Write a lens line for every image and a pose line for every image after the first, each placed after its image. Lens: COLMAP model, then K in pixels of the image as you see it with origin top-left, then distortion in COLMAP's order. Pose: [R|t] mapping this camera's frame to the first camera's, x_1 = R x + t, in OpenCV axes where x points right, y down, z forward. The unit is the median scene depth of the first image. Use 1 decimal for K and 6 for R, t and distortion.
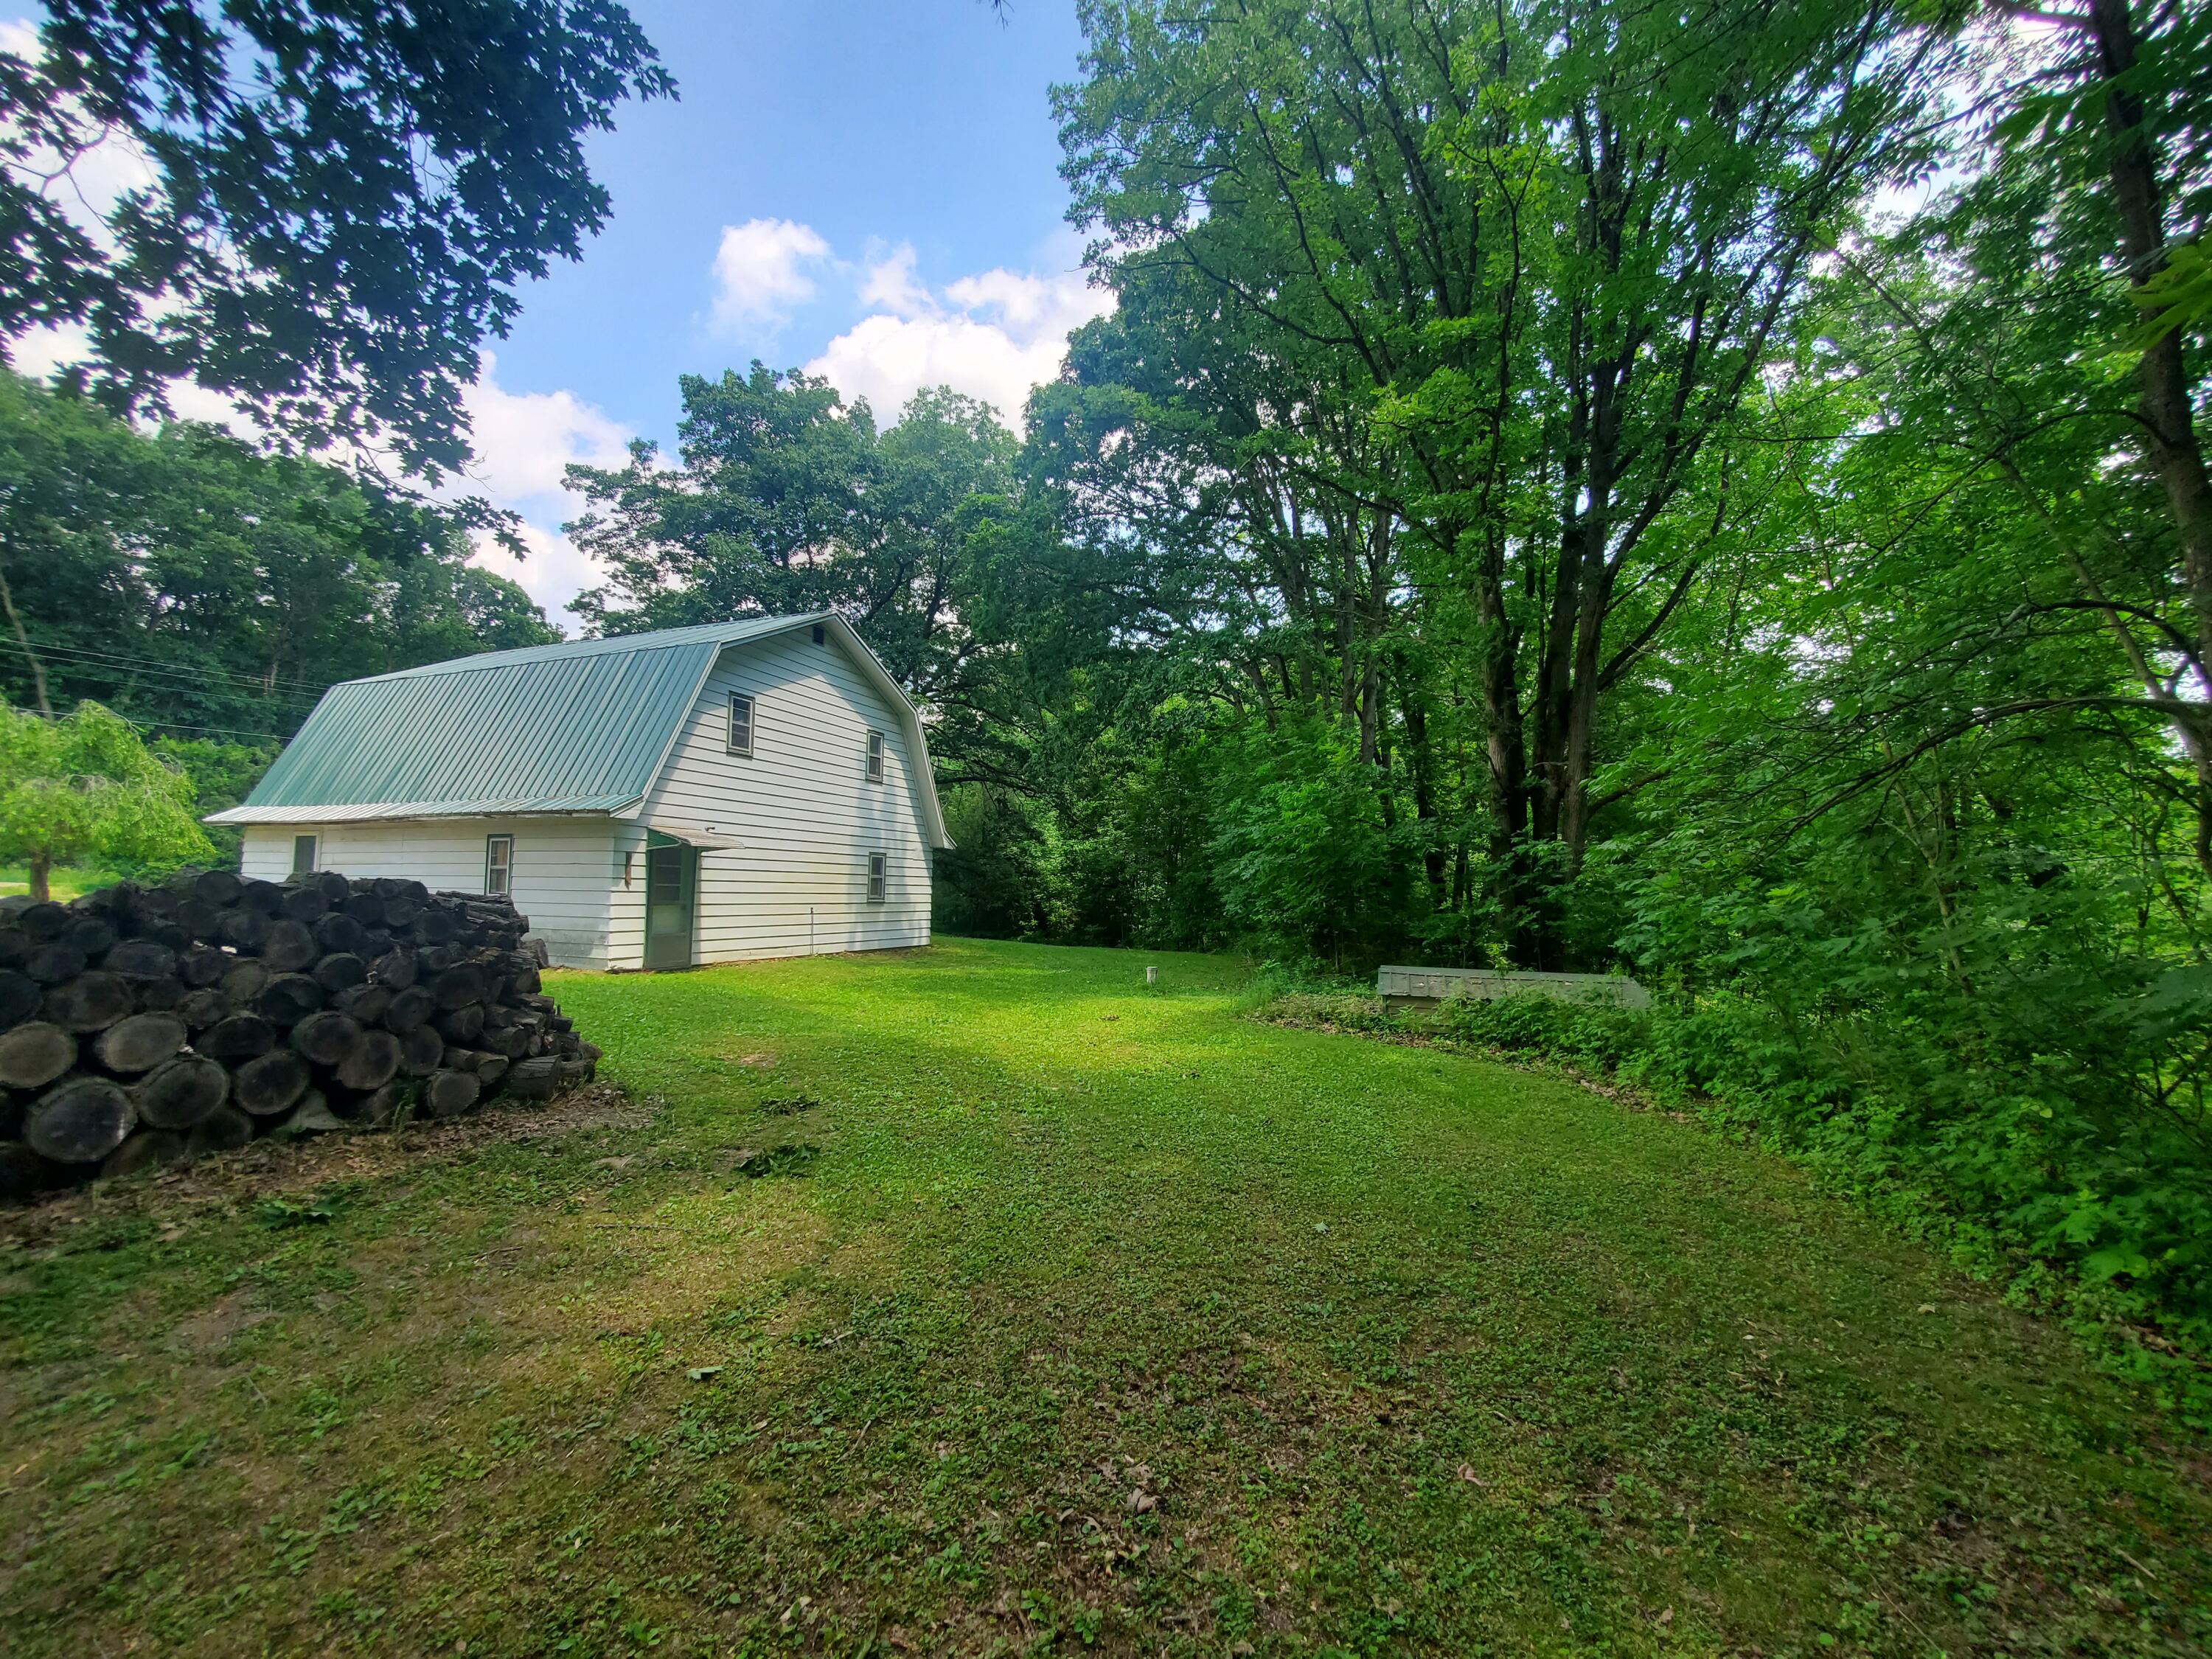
lens RADIAL K [[887.9, 0, 1105.3], [0, 887.9, 830.5], [0, 0, 1]] dist [0.003452, 0.000524]
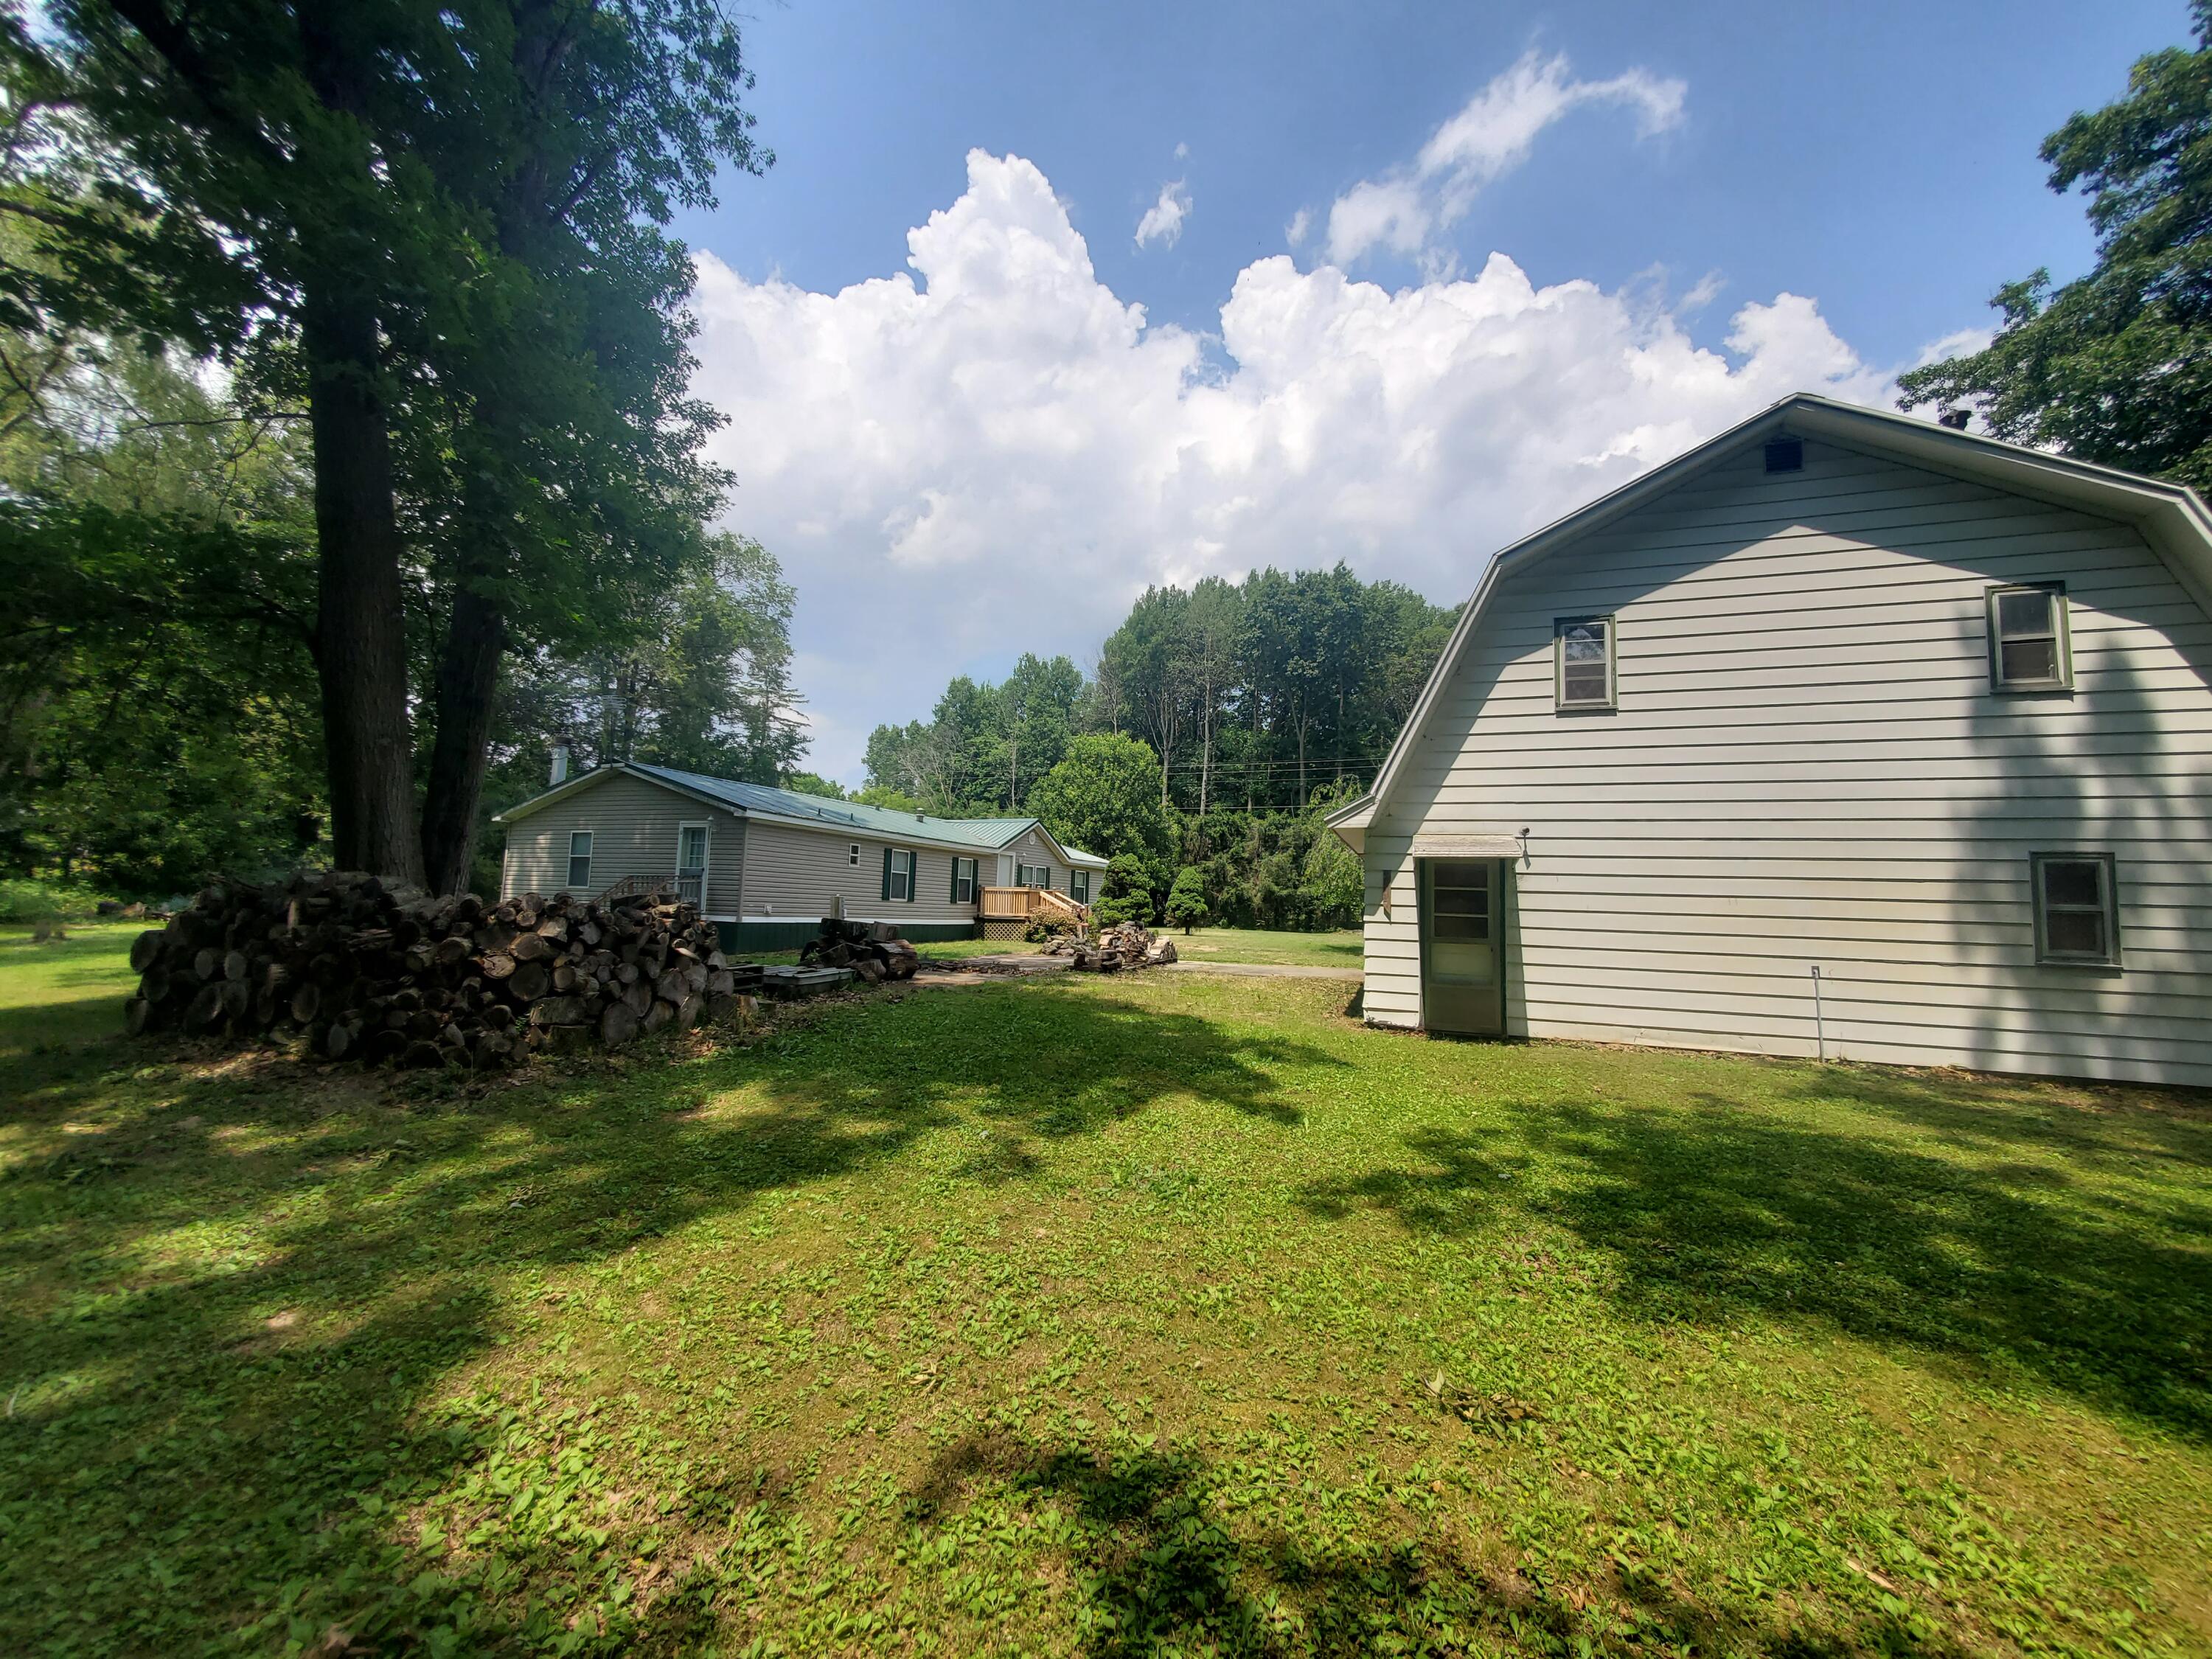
lens RADIAL K [[887.9, 0, 1103.6], [0, 887.9, 829.8], [0, 0, 1]] dist [0.003452, 0.000524]
pose [[0.069274, -0.092227, -0.993325, 0.194159], [0.038201, 0.995232, -0.089739, 0.044380], [0.996866, -0.031730, 0.072467, 0.639504]]
